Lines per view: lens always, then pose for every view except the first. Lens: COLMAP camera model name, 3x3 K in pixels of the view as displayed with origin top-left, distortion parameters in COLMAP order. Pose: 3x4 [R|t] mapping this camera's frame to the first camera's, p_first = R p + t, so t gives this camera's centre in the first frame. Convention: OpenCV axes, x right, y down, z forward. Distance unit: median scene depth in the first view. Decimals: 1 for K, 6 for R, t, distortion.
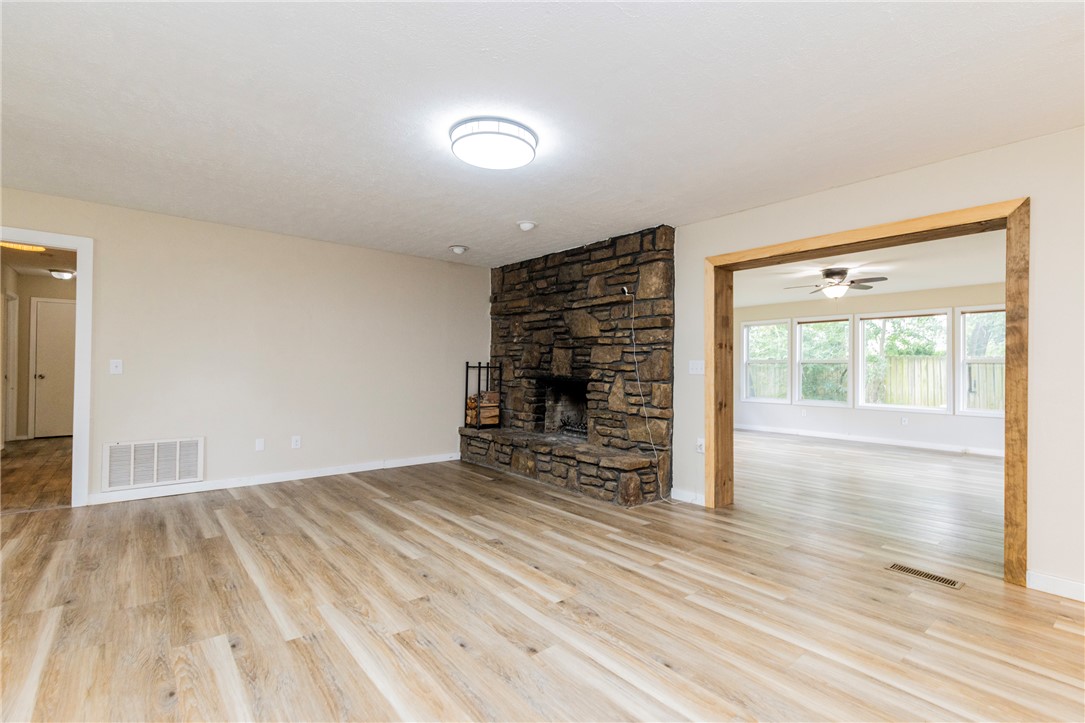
lens RADIAL K [[495.2, 0, 551.2], [0, 495.2, 364.7], [0, 0, 1]] dist [0.010743, -0.000593]
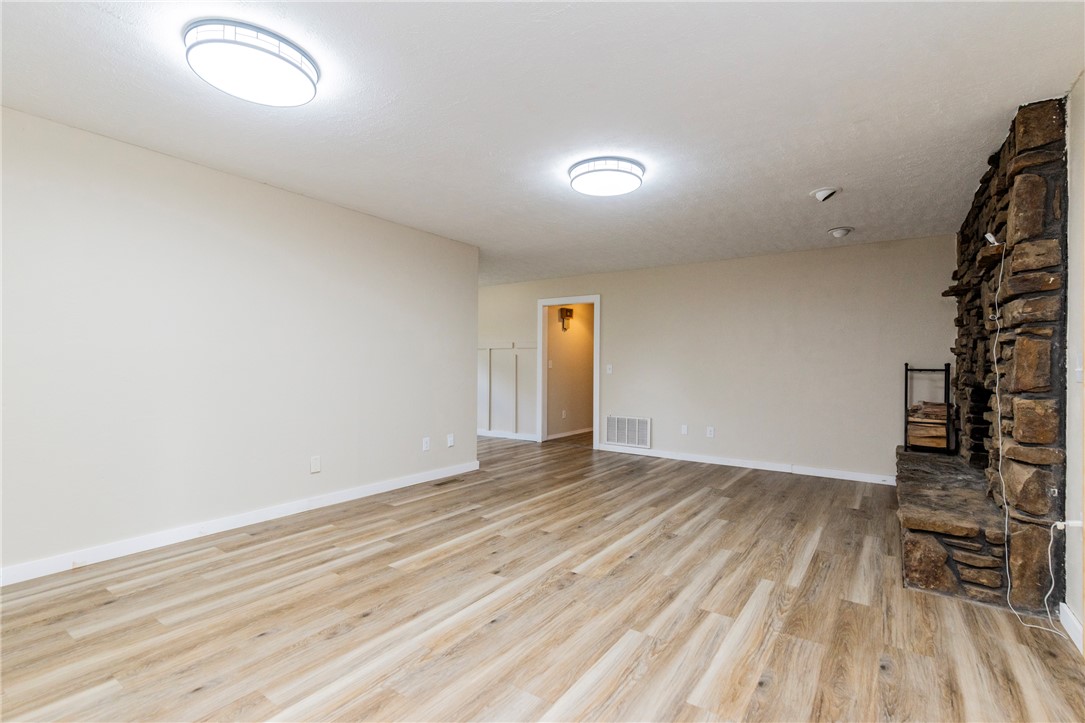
lens RADIAL K [[492.2, 0, 552.8], [0, 492.2, 358.6], [0, 0, 1]] dist [0.007816, 0.000004]
pose [[0.270866, -0.023342, -0.962334, 0.686059], [0.000340, 0.999708, -0.024153, 0.009239], [0.962617, 0.006215, 0.270794, 0.401654]]
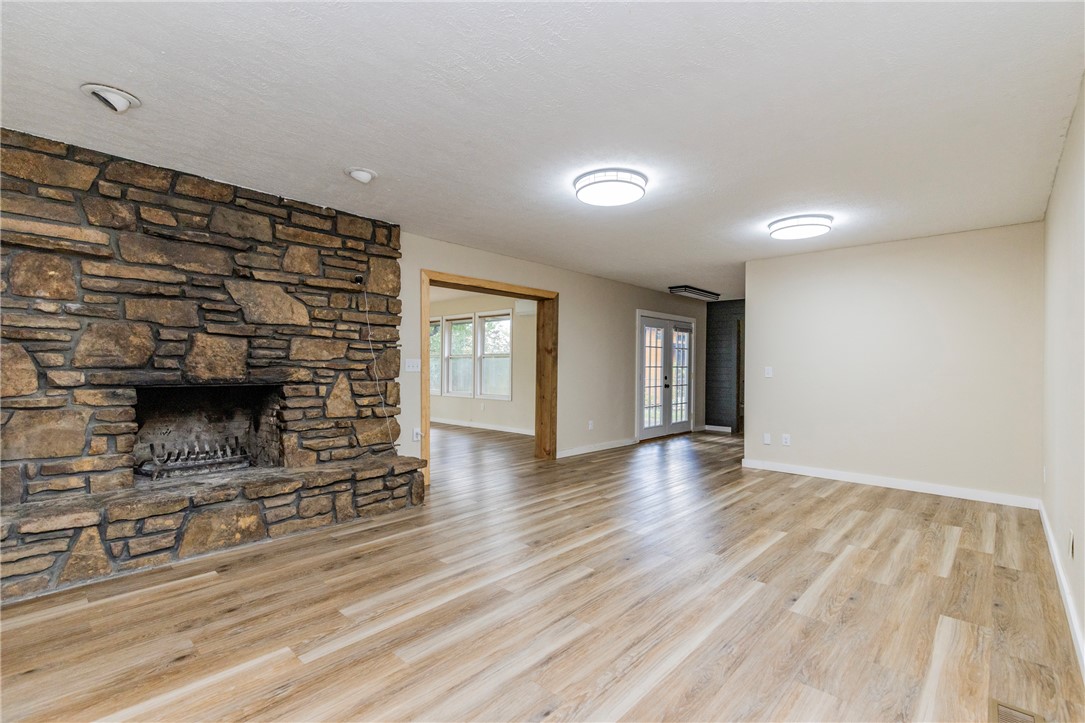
lens RADIAL K [[495.2, 0, 547.1], [0, 495.2, 365.5], [0, 0, 1]] dist [0.010743, -0.000593]
pose [[-0.126707, -0.014404, 0.991836, -0.926382], [-0.017990, 0.999763, 0.012220, -0.014322], [-0.991777, -0.016295, -0.126936, 0.924374]]
